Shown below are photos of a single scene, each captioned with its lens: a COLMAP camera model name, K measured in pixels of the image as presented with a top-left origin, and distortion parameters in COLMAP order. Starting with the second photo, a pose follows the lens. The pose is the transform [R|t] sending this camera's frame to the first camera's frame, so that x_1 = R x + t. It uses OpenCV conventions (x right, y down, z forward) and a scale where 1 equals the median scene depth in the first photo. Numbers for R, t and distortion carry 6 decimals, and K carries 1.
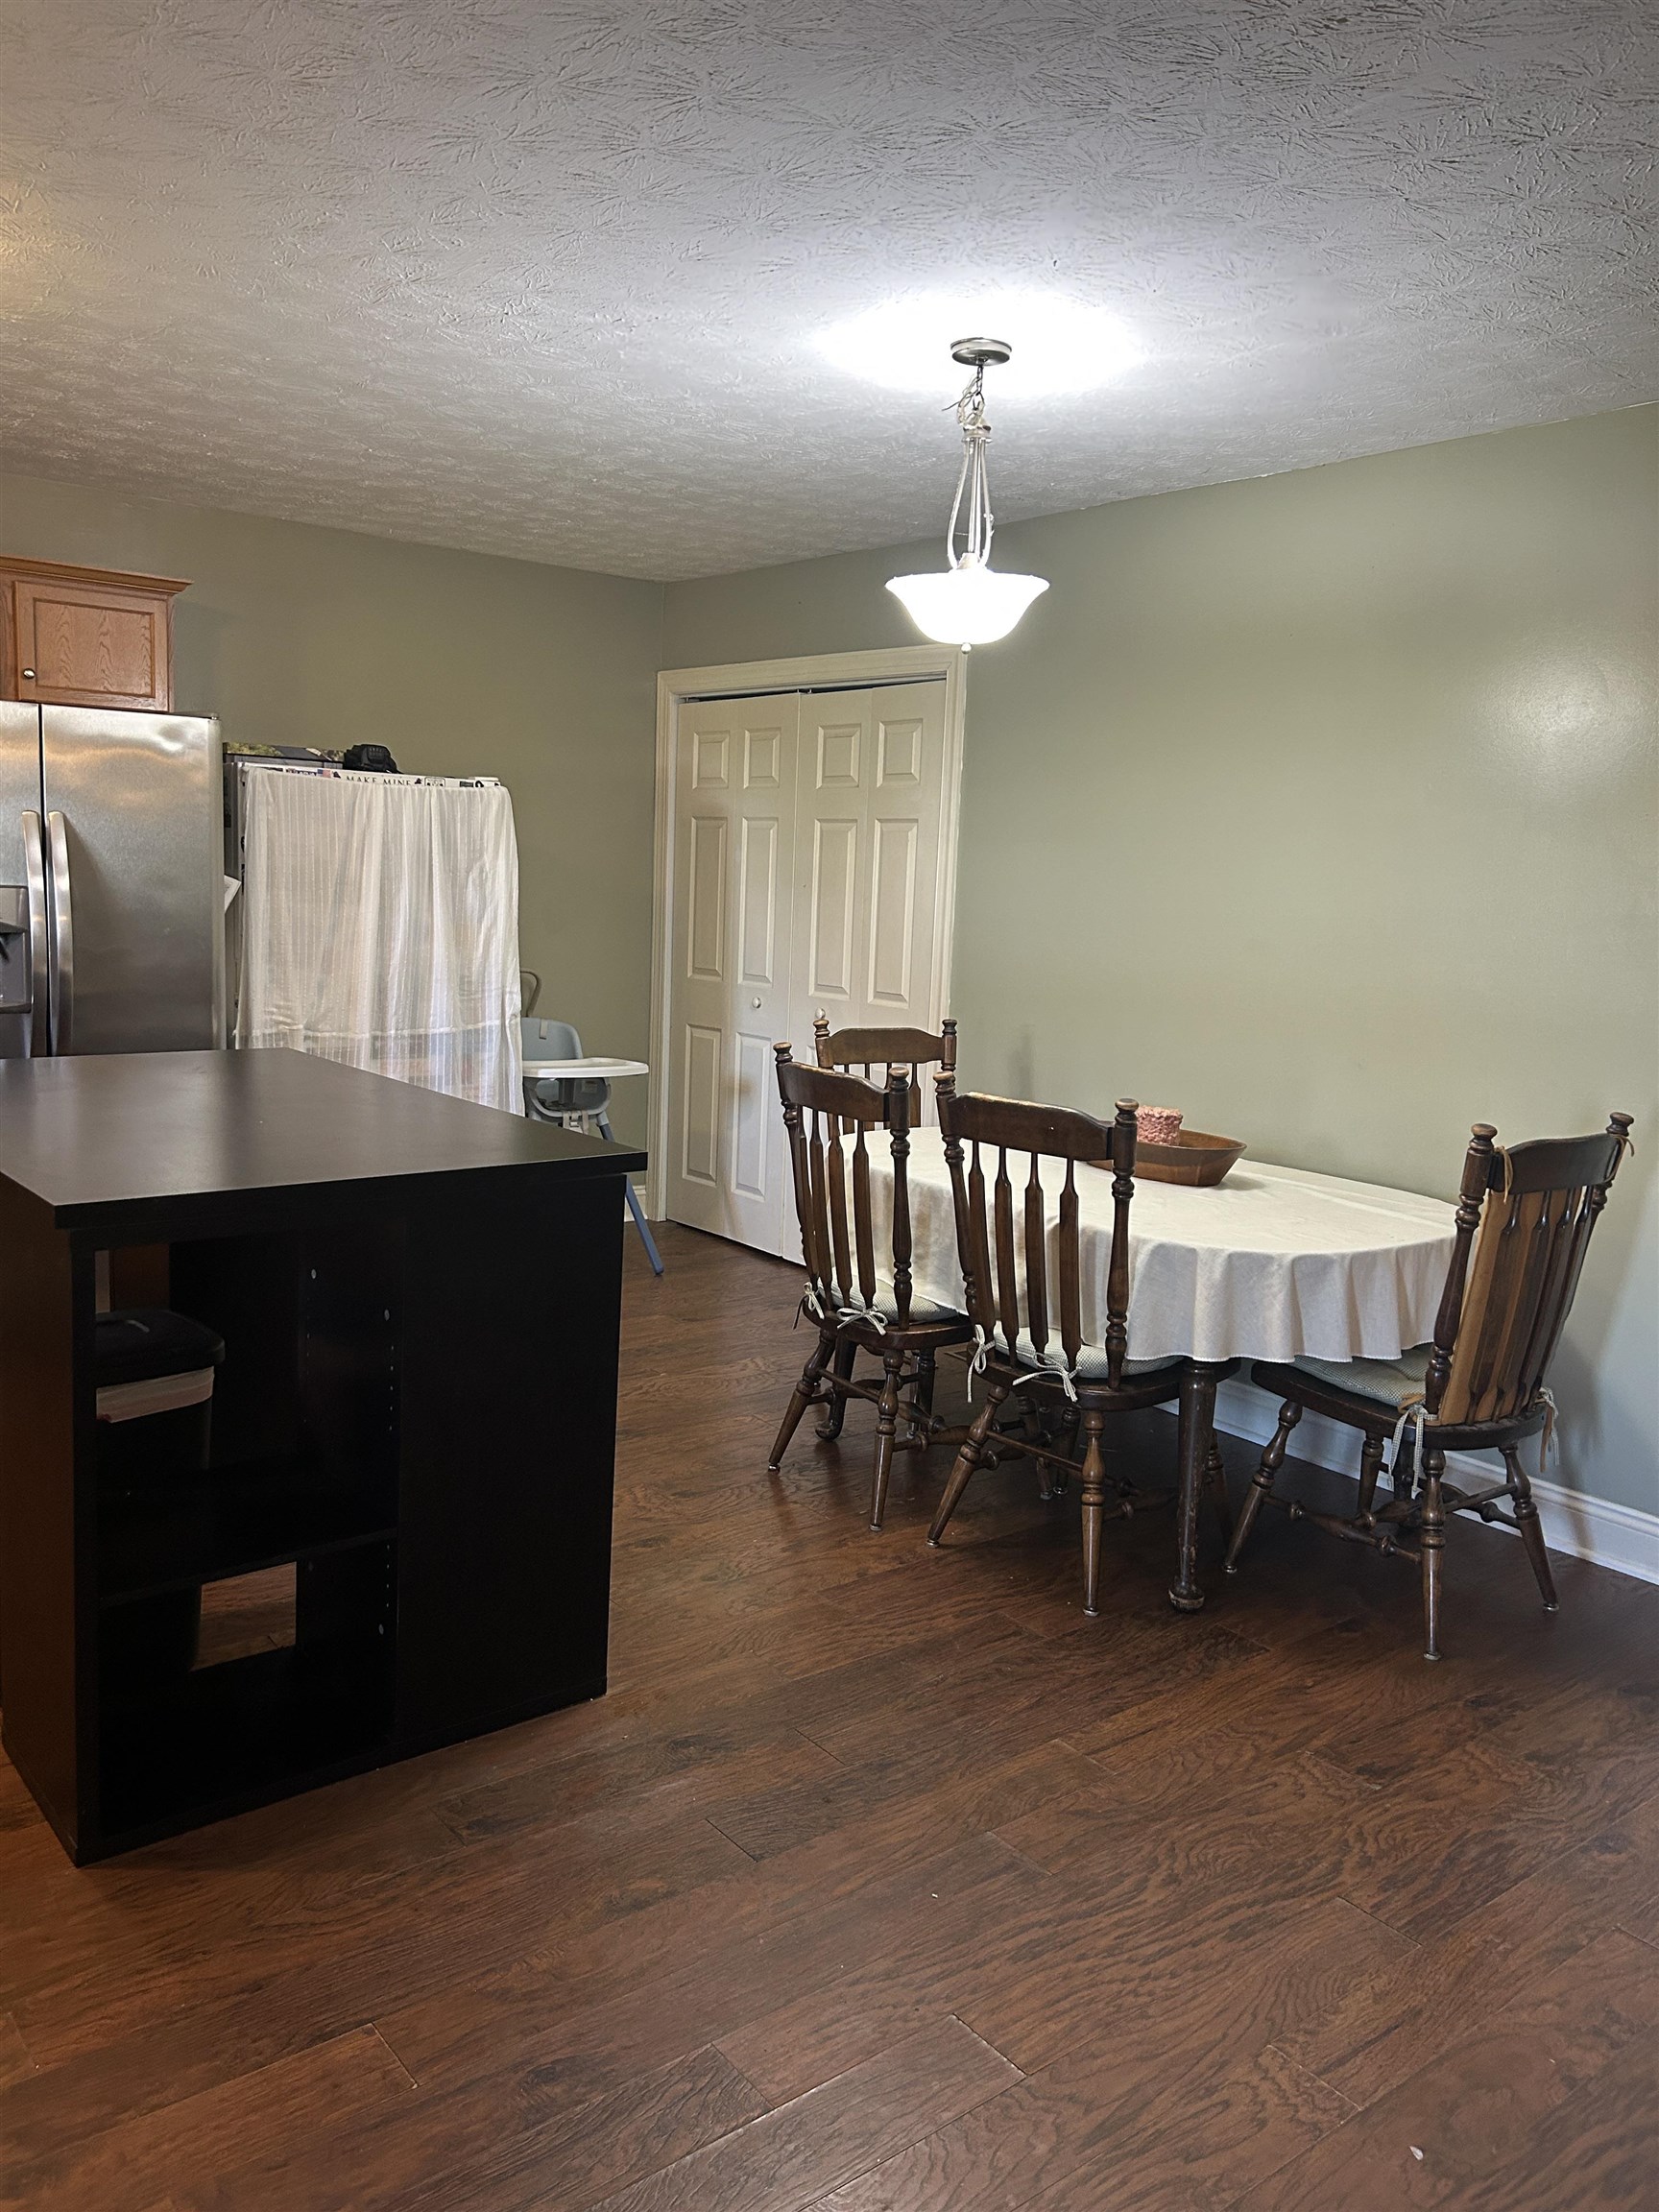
lens RADIAL K [[1659.2, 0, 826.2], [0, 1659.2, 1097.8], [0, 0, 1]] dist [0.042449, -0.051767]
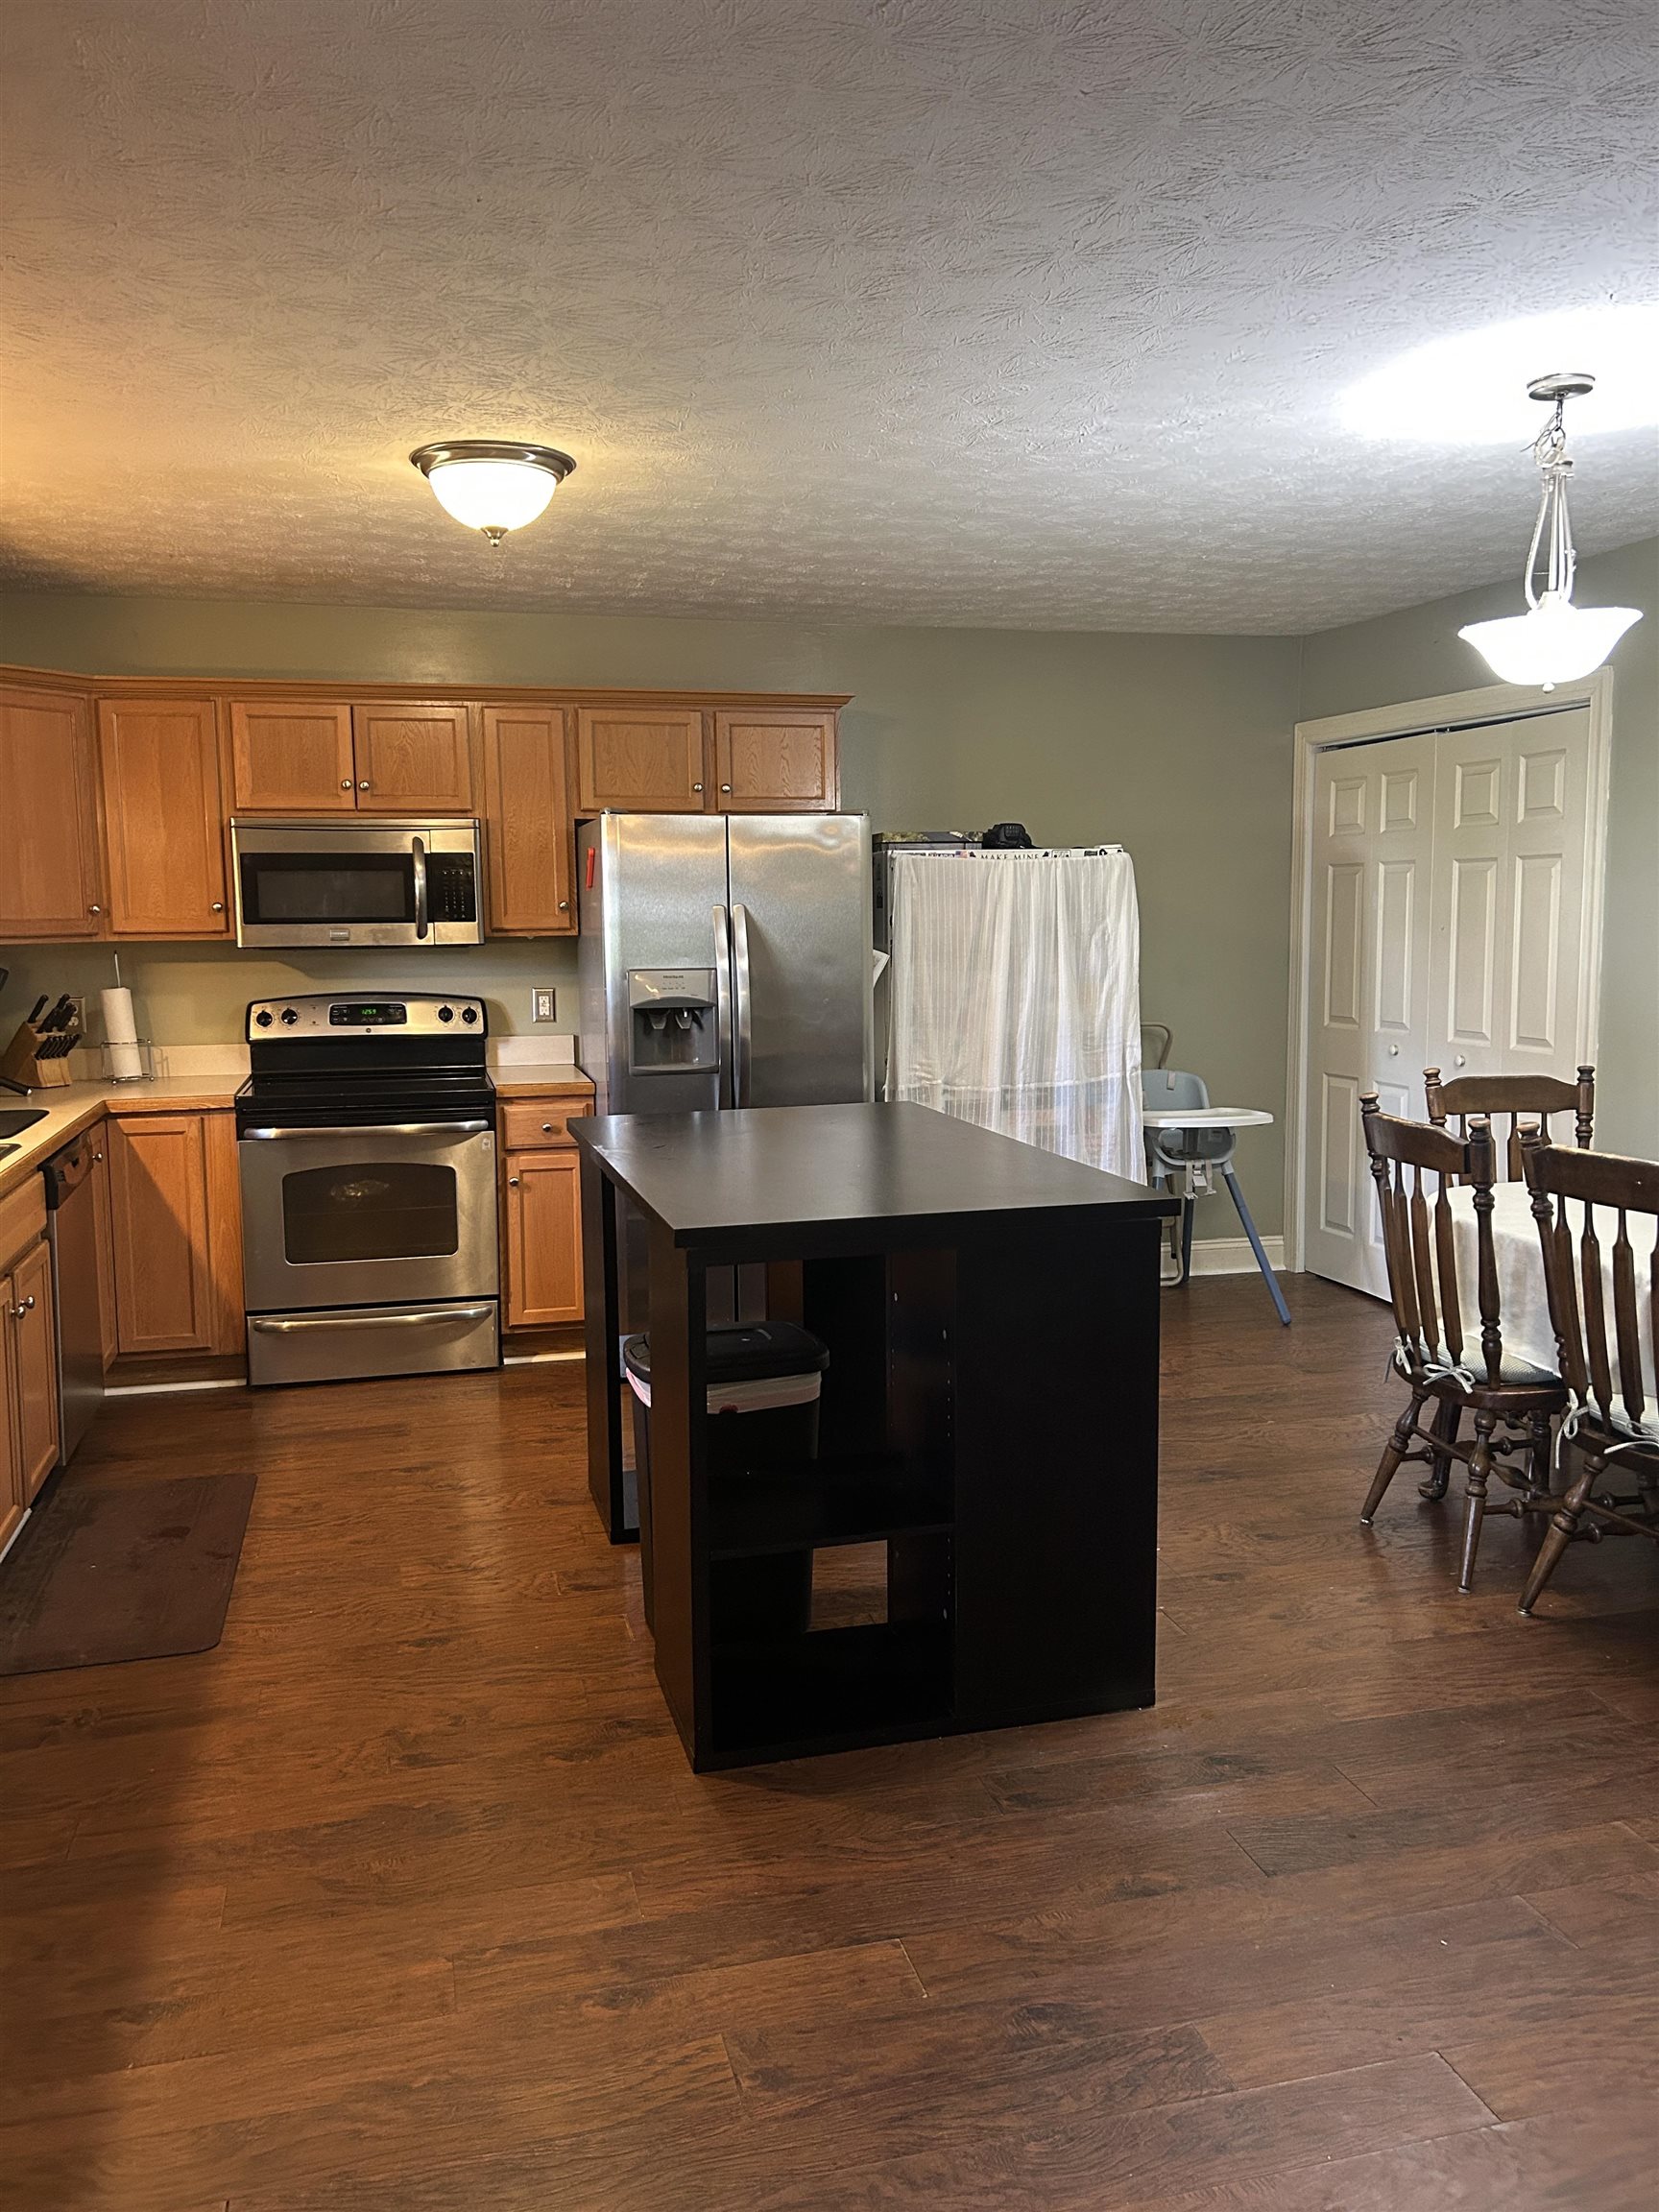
lens RADIAL K [[1659.2, 0, 815.9], [0, 1659.2, 1106.3], [0, 0, 1]] dist [0.042449, -0.051767]
pose [[0.910306, -0.004194, -0.413914, 0.097631], [-0.005587, 0.999733, -0.022419, -0.001420], [0.413898, 0.022721, 0.910040, -0.060612]]
